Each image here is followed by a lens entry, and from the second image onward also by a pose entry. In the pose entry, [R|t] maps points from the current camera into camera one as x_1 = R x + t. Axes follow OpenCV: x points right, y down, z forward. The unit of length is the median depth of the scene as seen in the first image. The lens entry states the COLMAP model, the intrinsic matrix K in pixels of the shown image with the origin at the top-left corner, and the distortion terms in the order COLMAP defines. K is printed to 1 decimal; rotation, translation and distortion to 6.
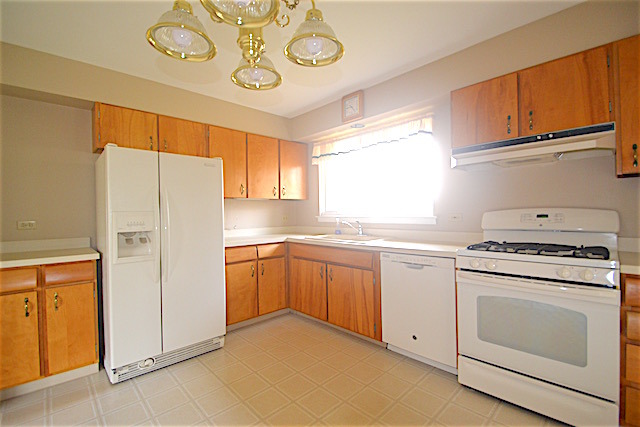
lens RADIAL K [[284.5, 0, 318.7], [0, 284.5, 215.2], [0, 0, 1]] dist [-0.002759, -0.003682]
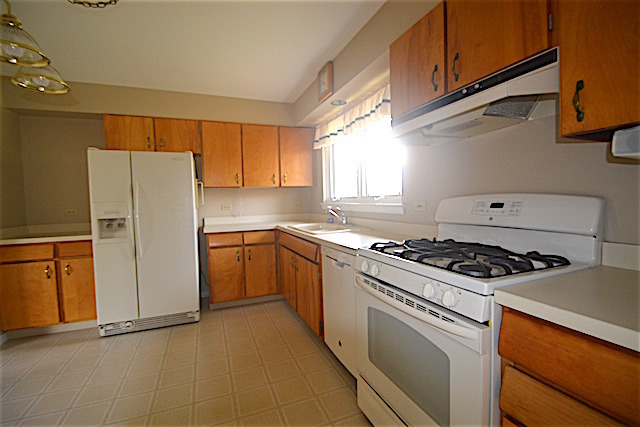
lens RADIAL K [[284.5, 0, 322.6], [0, 284.5, 215.4], [0, 0, 1]] dist [-0.002759, -0.003682]
pose [[0.927617, 0.012556, -0.373321, 0.542811], [0.008258, 0.998501, 0.054102, -0.011674], [0.373440, -0.053268, 0.926124, 0.169591]]
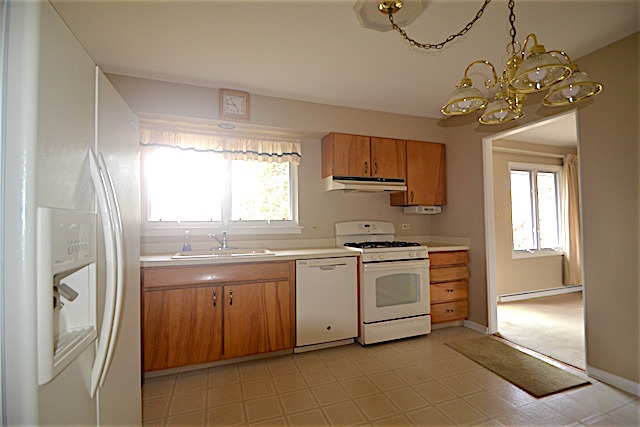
lens RADIAL K [[284.5, 0, 320.2], [0, 284.5, 214.5], [0, 0, 1]] dist [-0.002759, -0.003682]
pose [[0.409117, 0.041273, 0.911548, -0.691956], [0.009961, 0.998715, -0.049690, 0.013271], [-0.912427, 0.029409, 0.408180, 0.476672]]
